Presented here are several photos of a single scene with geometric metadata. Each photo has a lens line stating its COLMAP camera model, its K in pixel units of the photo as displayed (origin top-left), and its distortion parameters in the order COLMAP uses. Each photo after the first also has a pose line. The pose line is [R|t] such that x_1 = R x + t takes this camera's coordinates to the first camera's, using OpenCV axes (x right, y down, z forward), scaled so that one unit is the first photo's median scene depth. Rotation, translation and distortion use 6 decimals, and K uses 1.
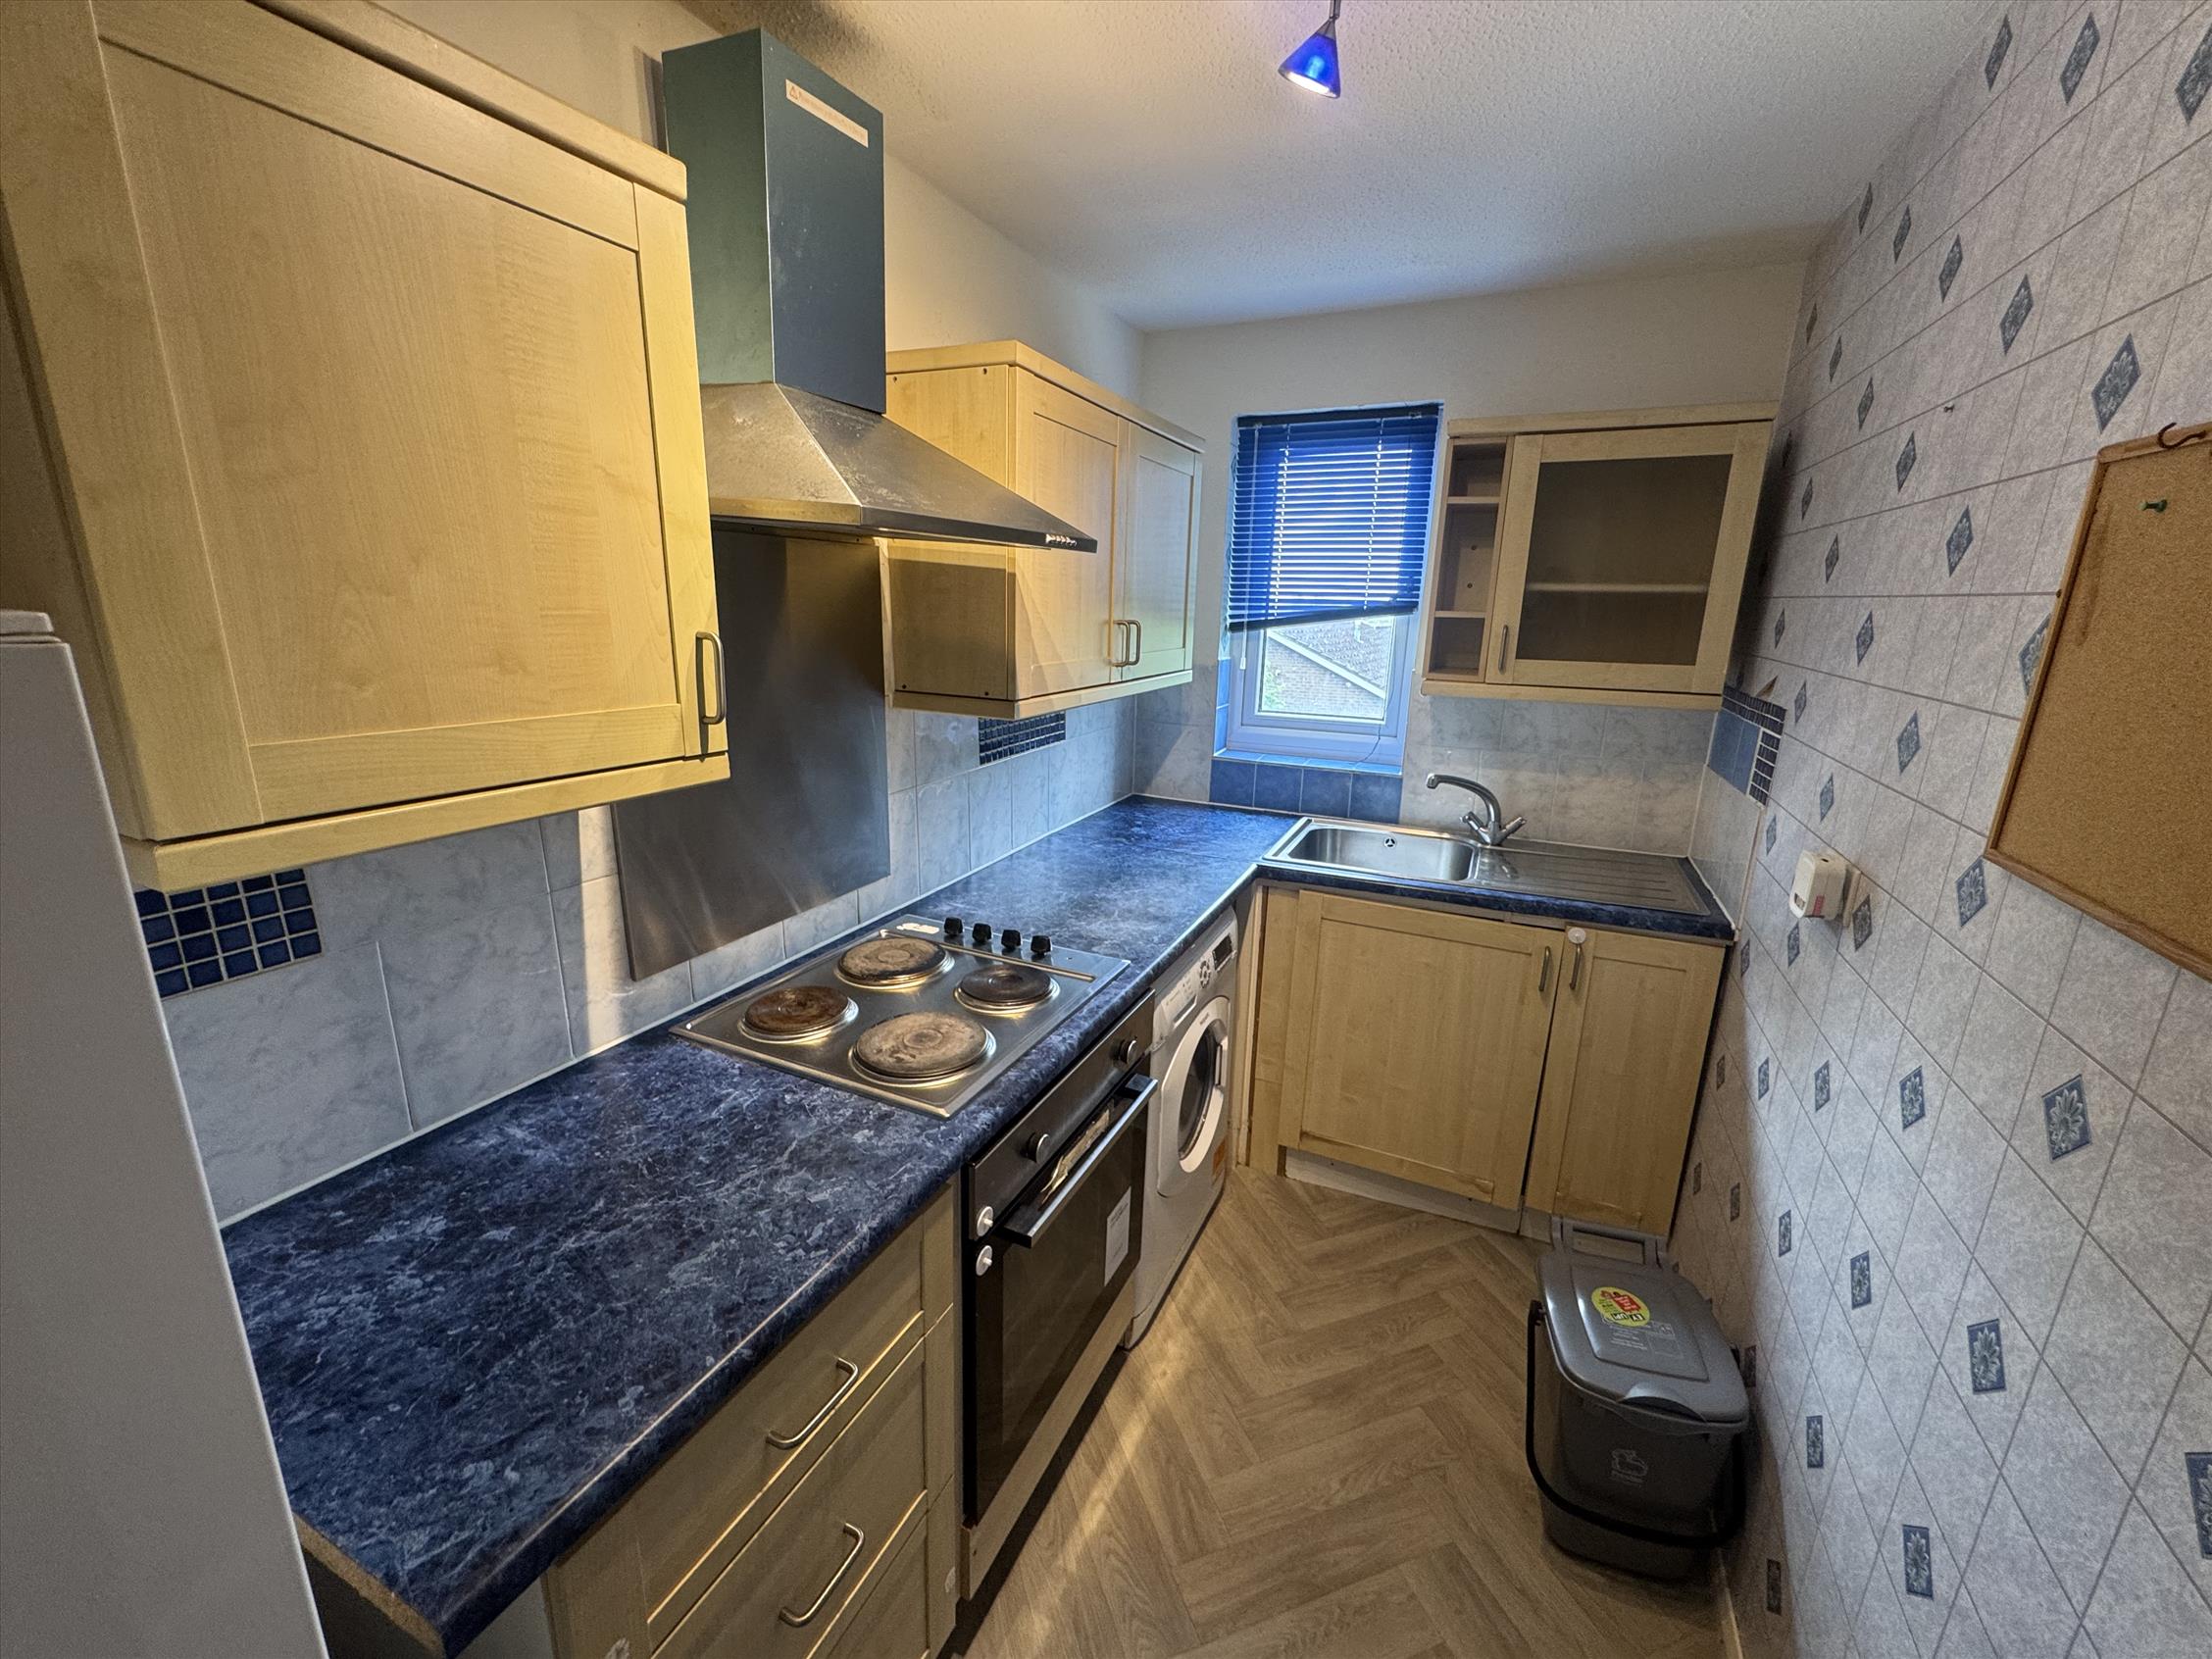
lens RADIAL K [[882.5, 0, 1101.2], [0, 882.5, 828.8], [0, 0, 1]] dist [-0.003811, 0.000246]
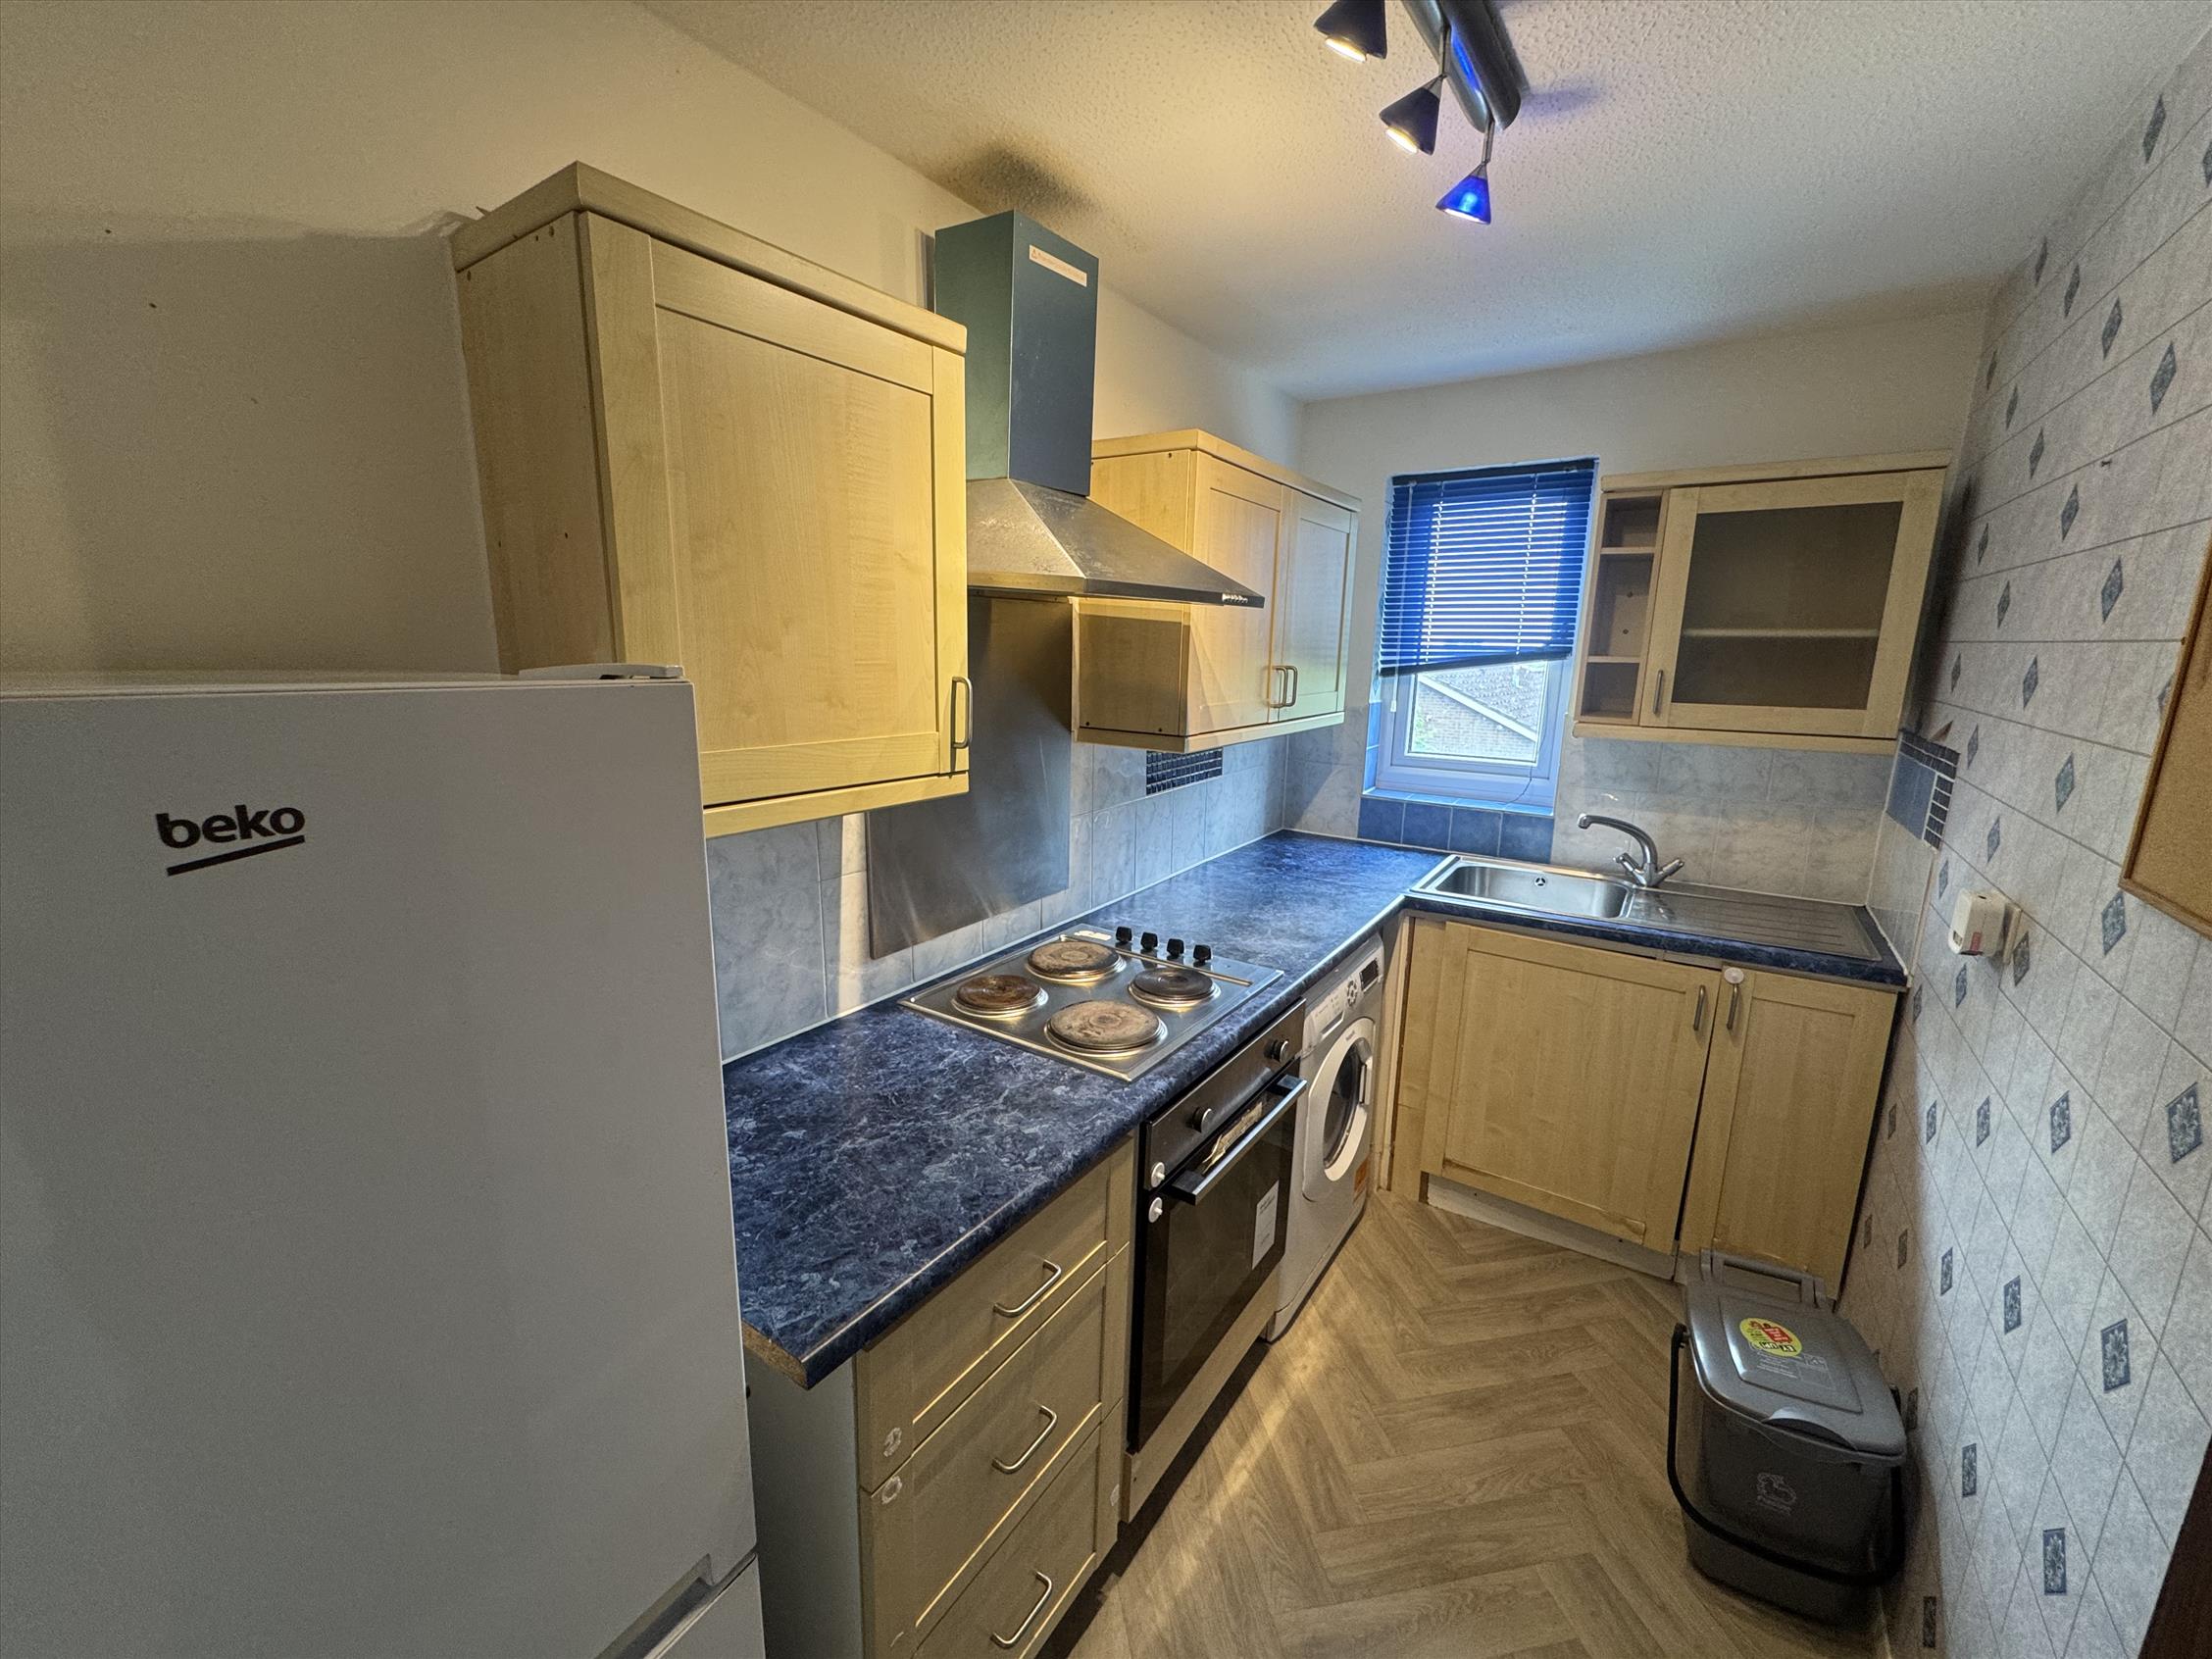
lens RADIAL K [[882.5, 0, 1101.2], [0, 882.5, 828.8], [0, 0, 1]] dist [-0.003811, 0.000246]
pose [[0.987399, 0.026444, -0.156025, -0.027849], [-0.034029, 0.998355, -0.046147, 0.033725], [0.154548, 0.050875, 0.986675, -0.150205]]
